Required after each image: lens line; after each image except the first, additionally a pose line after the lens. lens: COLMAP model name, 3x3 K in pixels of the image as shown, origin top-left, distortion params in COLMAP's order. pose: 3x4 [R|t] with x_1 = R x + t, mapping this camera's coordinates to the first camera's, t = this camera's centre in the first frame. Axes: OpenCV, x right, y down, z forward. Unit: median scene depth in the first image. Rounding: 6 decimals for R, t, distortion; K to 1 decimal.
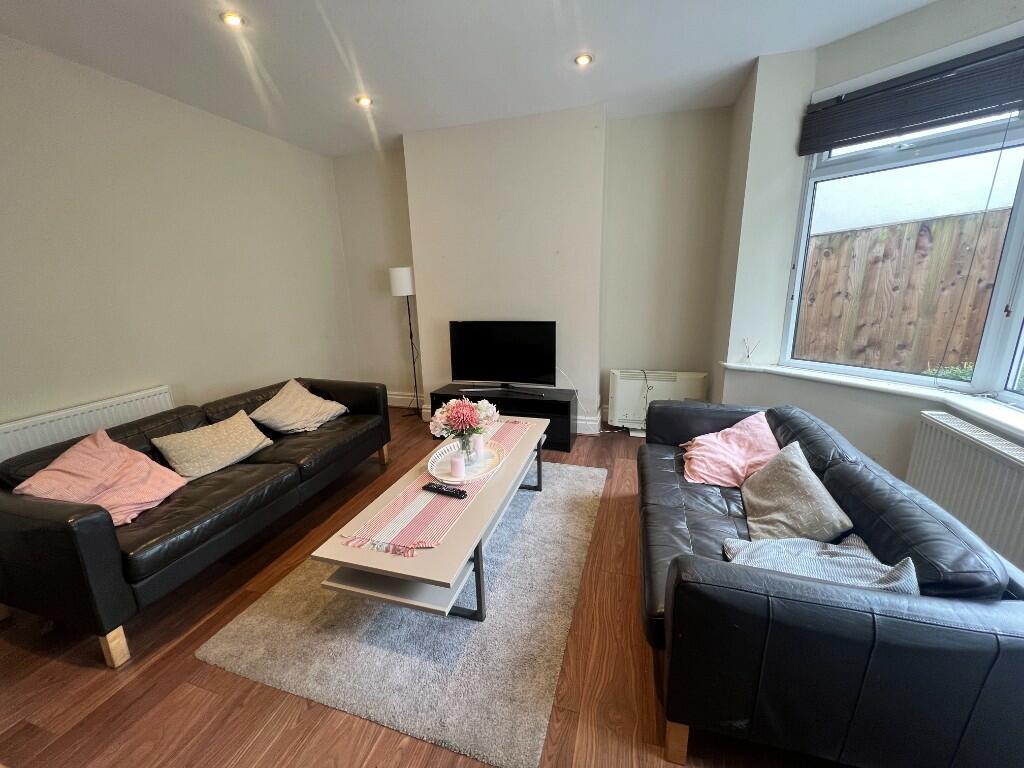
lens RADIAL K [[410.7, 0, 512.0], [0, 410.7, 384.0], [0, 0, 1]] dist [0.000898, 0.000238]
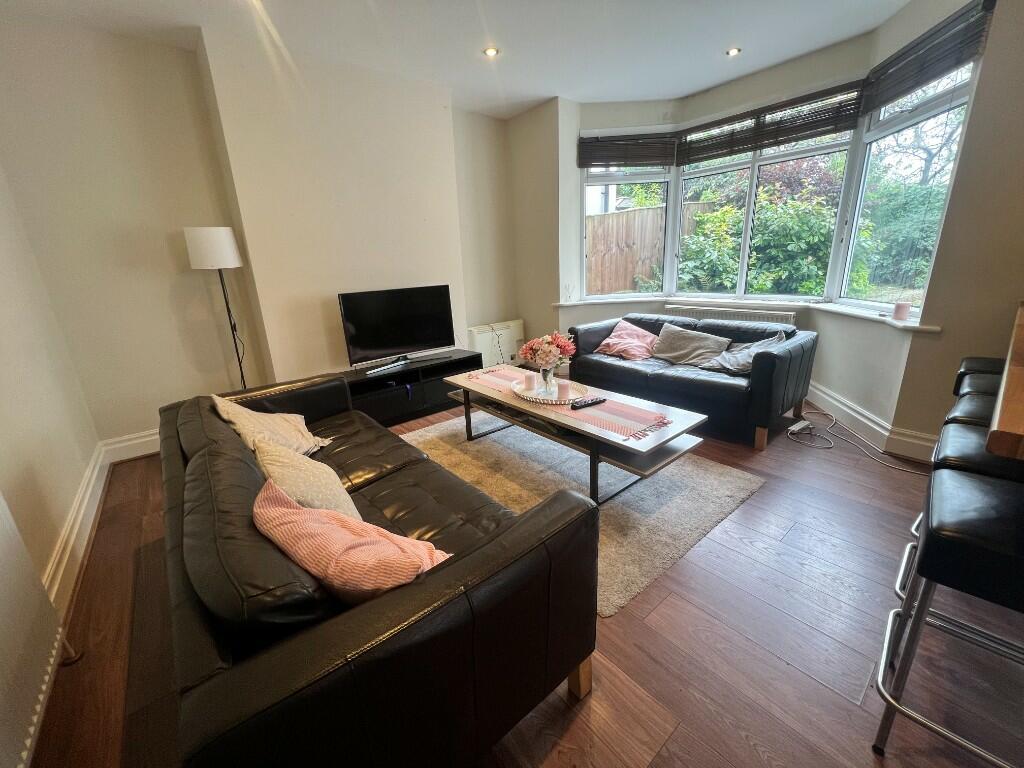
lens RADIAL K [[410.7, 0, 512.0], [0, 410.7, 384.0], [0, 0, 1]] dist [0.000898, 0.000238]
pose [[0.561000, -0.237251, 0.793090, -0.709094], [0.231915, 0.964729, 0.124549, 0.002496], [-0.794666, 0.114057, 0.596235, 0.260663]]
